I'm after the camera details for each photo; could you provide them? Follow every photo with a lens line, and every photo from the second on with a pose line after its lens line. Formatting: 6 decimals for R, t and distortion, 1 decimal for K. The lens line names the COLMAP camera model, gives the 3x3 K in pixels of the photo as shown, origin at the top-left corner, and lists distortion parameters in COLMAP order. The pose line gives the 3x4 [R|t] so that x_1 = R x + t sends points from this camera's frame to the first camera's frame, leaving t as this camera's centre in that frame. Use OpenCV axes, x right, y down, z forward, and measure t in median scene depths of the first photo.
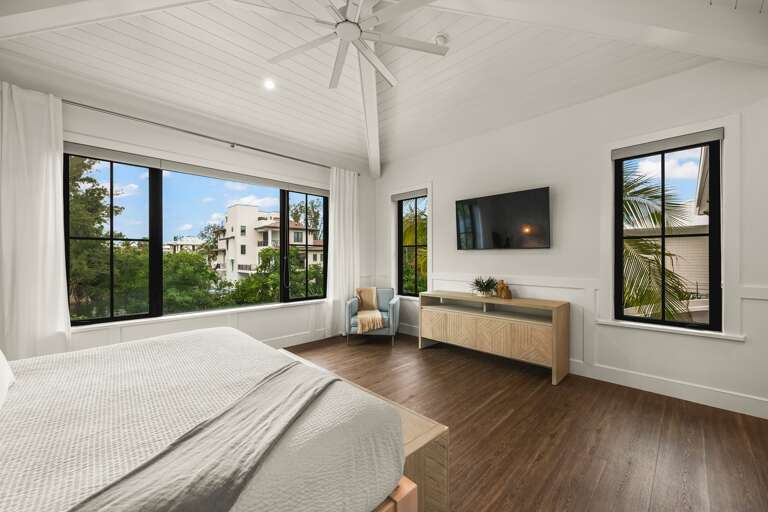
lens RADIAL K [[307.6, 0, 387.8], [0, 307.6, 255.2], [0, 0, 1]] dist [0.000982, -0.000124]
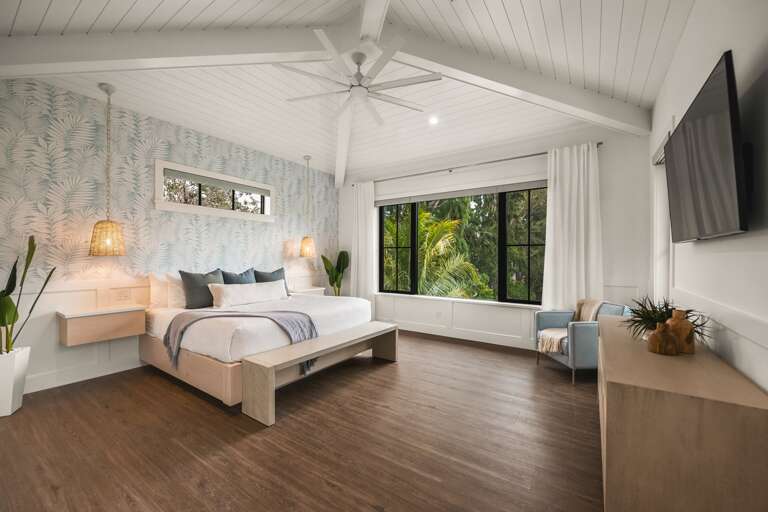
lens RADIAL K [[307.6, 0, 389.8], [0, 307.6, 258.6], [0, 0, 1]] dist [0.000982, -0.000124]
pose [[0.182875, 0.010757, -0.983077, 0.751193], [0.006422, 0.999906, 0.012136, -0.007974], [0.983115, -0.008533, 0.182789, 0.540085]]
